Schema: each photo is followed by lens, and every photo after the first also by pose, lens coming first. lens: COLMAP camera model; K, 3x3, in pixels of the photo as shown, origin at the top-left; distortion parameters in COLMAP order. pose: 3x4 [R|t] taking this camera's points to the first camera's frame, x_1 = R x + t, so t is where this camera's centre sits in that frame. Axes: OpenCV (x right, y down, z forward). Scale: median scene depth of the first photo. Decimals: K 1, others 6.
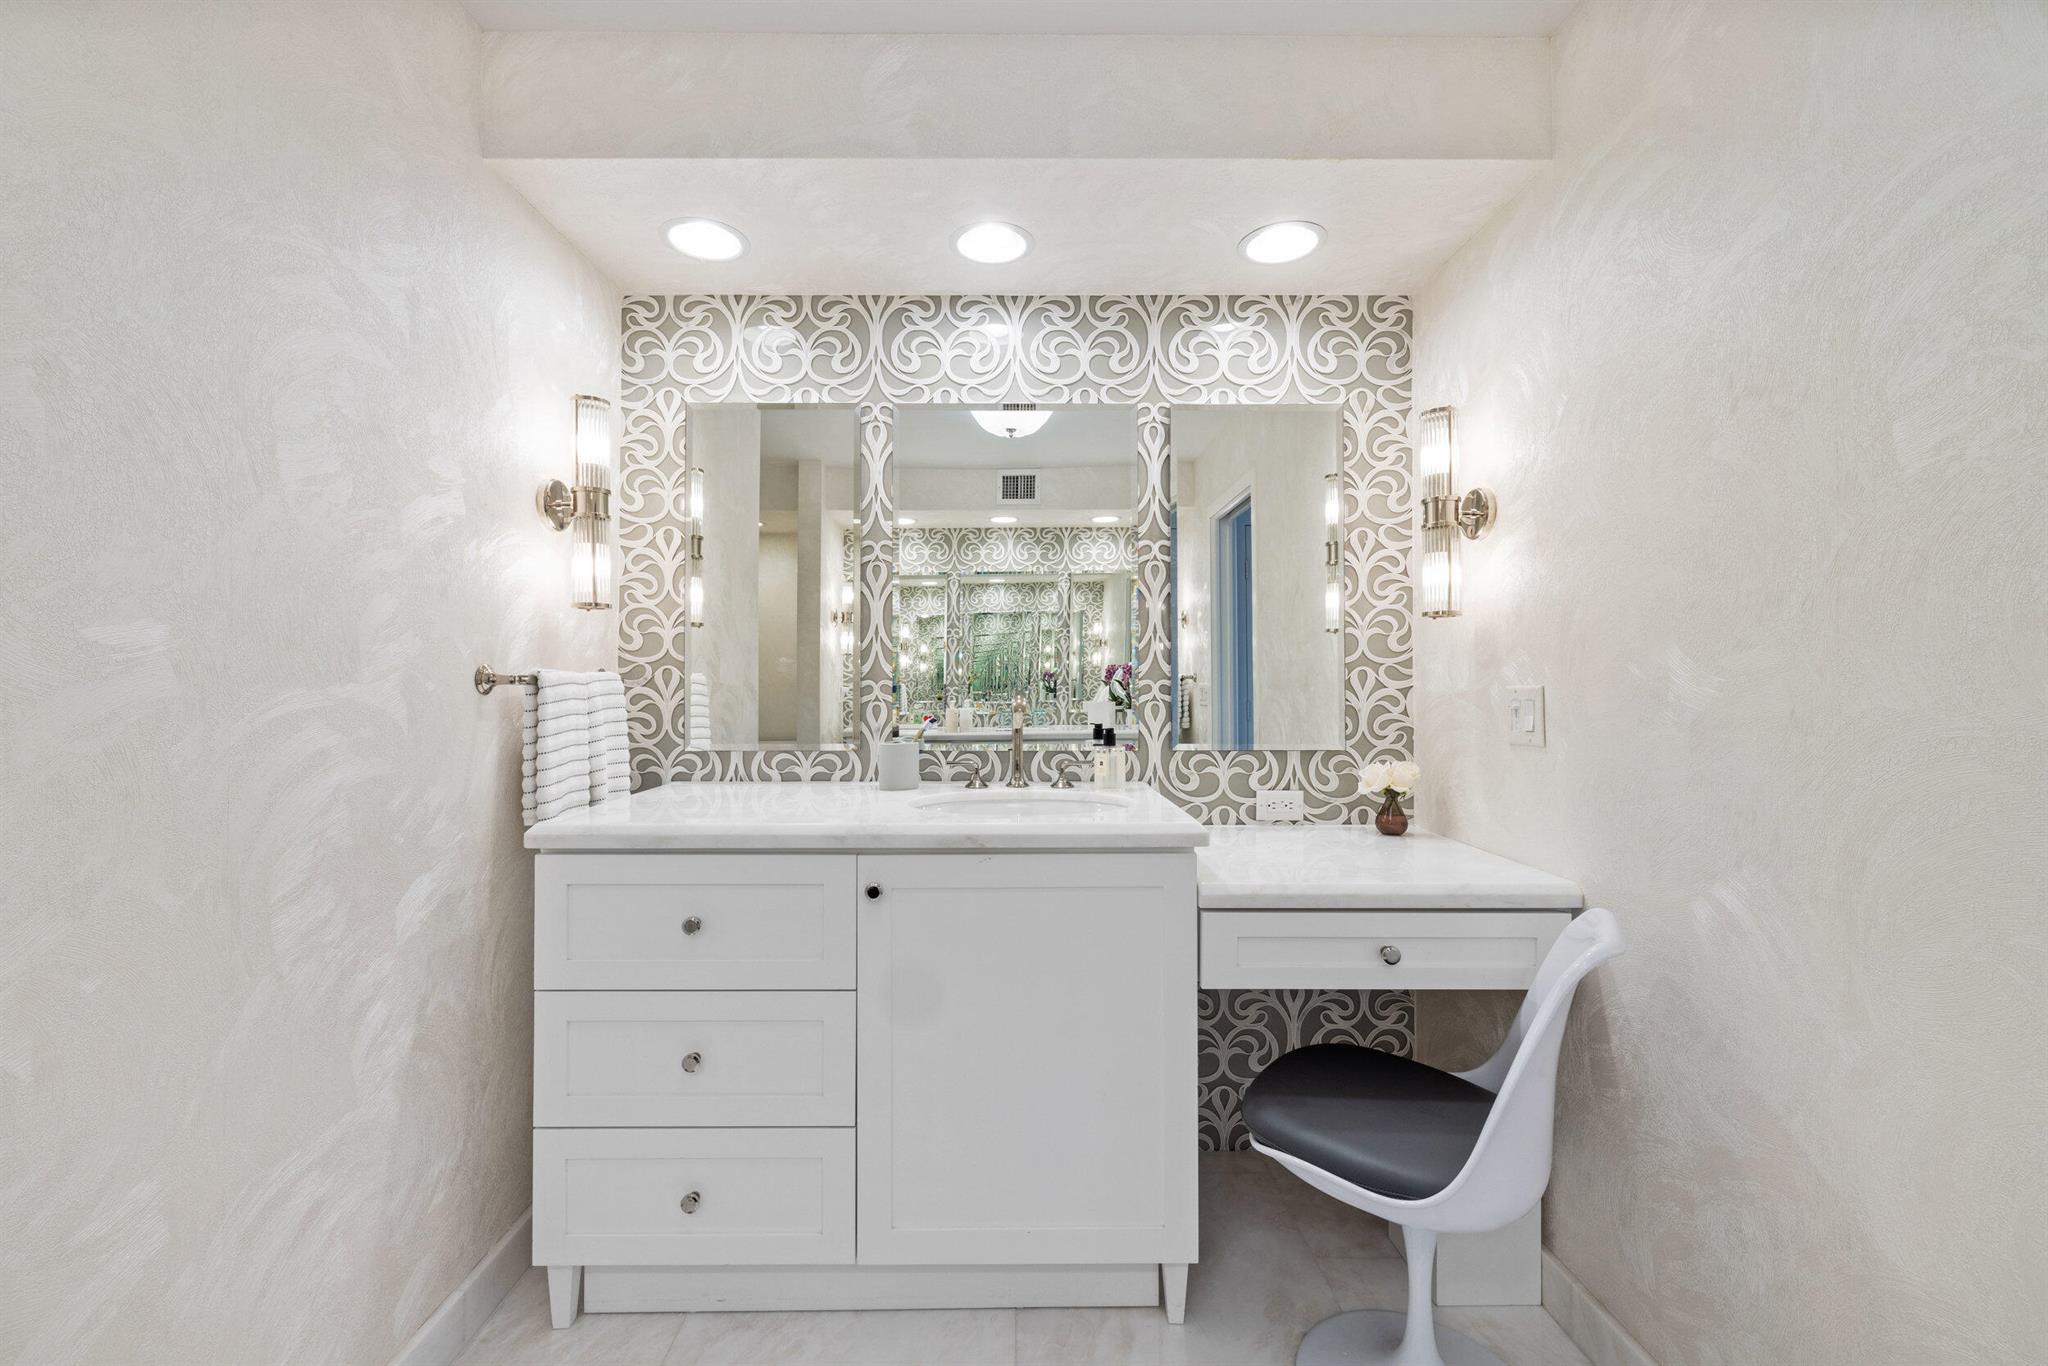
lens RADIAL K [[851.3, 0, 1024.7], [0, 851.3, 672.5], [0, 0, 1]] dist [-0.005297, 0.000487]
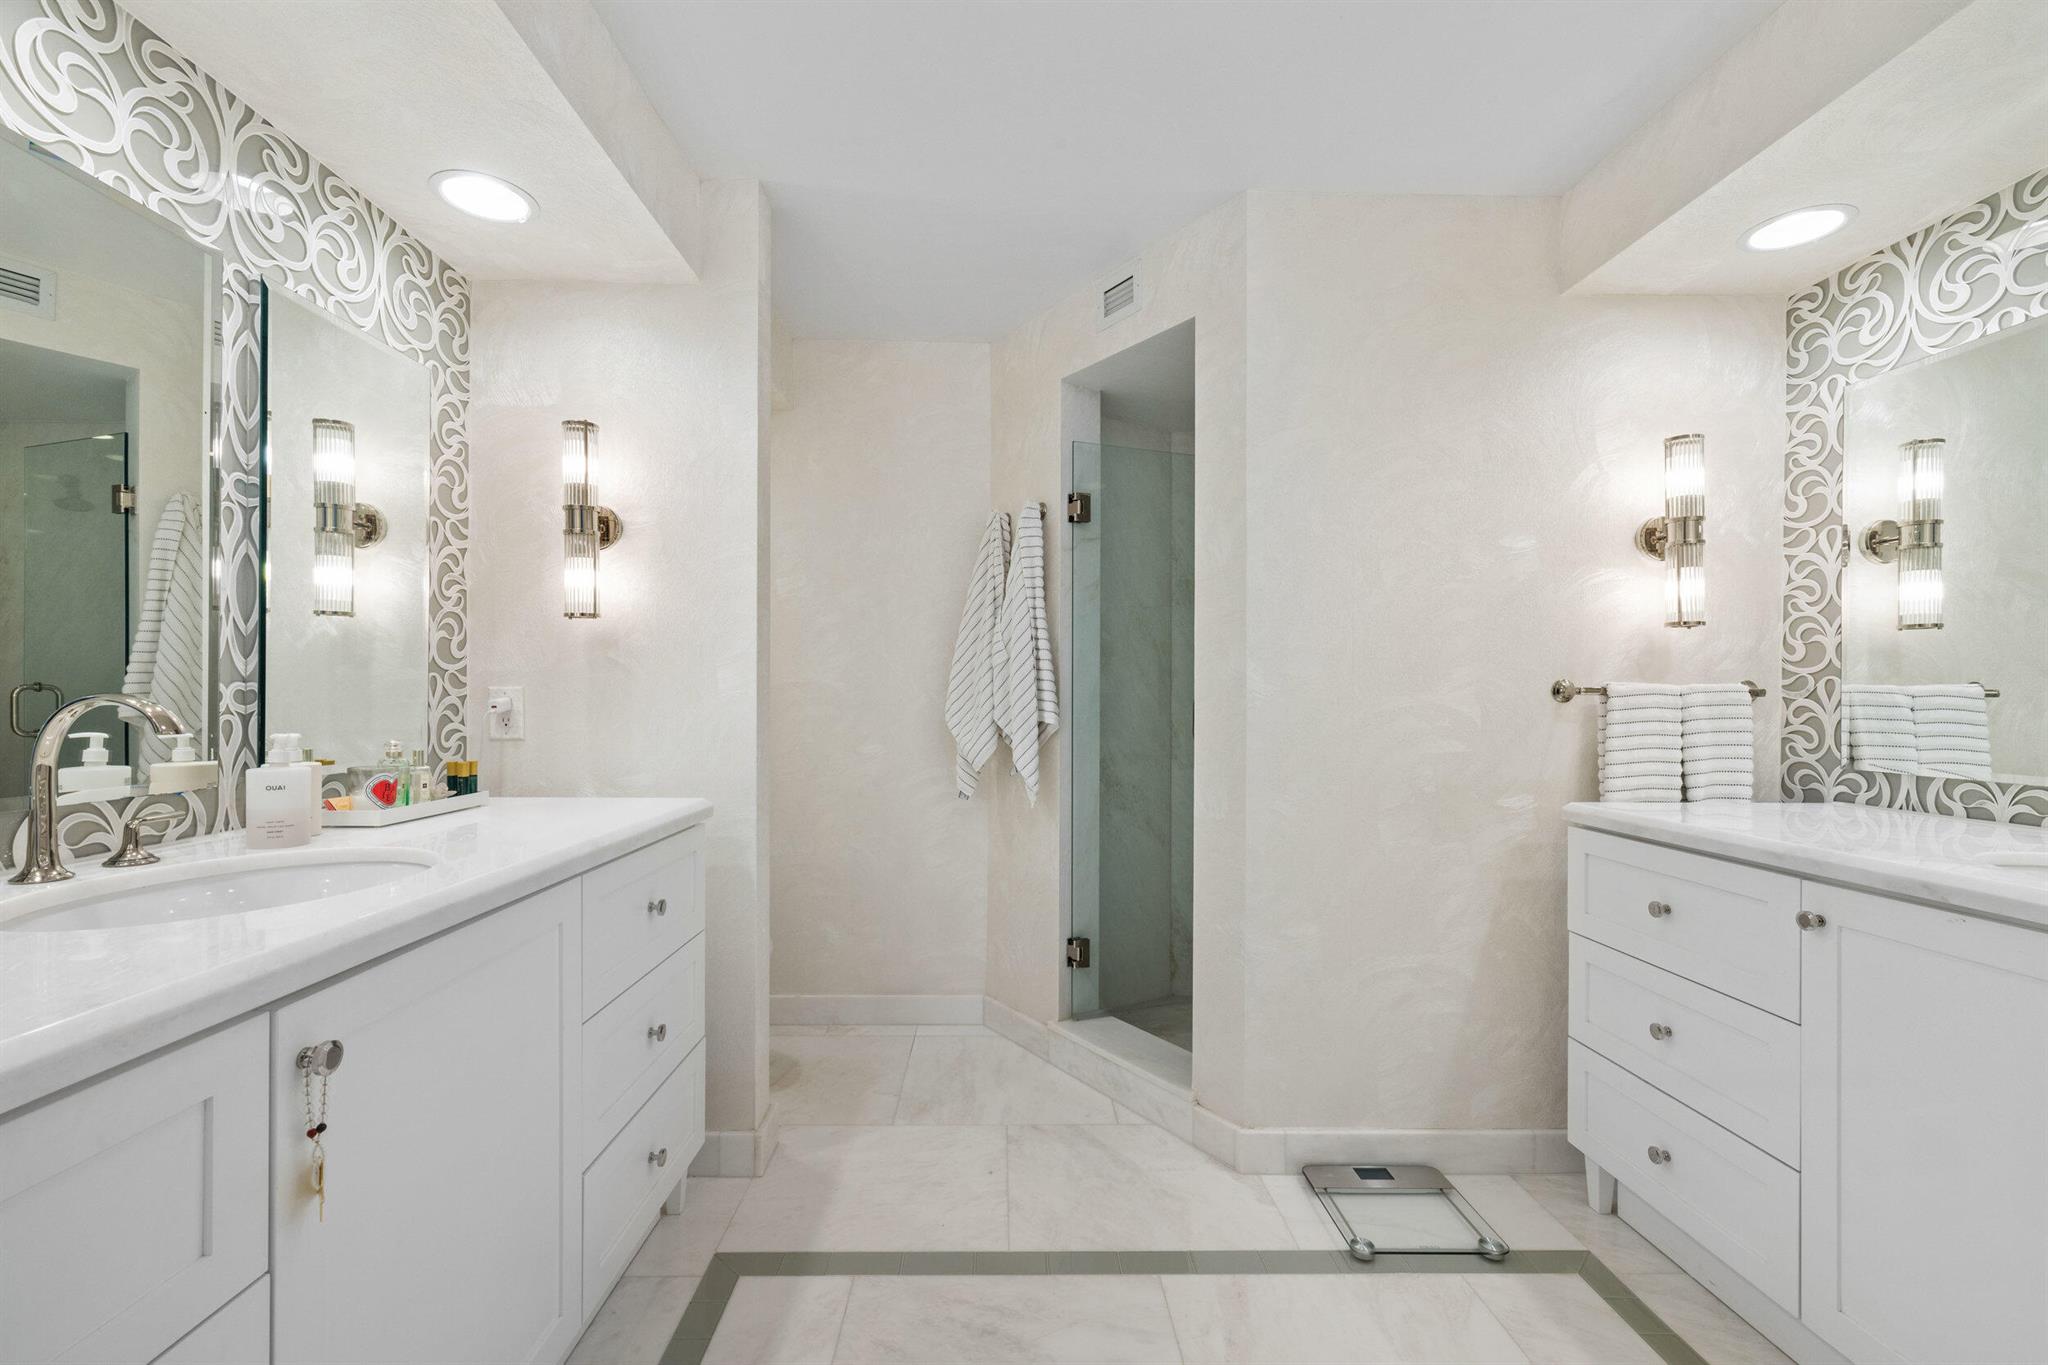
lens RADIAL K [[851.3, 0, 1024.7], [0, 851.3, 692.6], [0, 0, 1]] dist [-0.005297, 0.000487]
pose [[0.033611, -0.003872, -0.999428, 0.477738], [0.006356, 0.999973, -0.003660, 0.007773], [0.999415, -0.006230, 0.033634, 0.089857]]
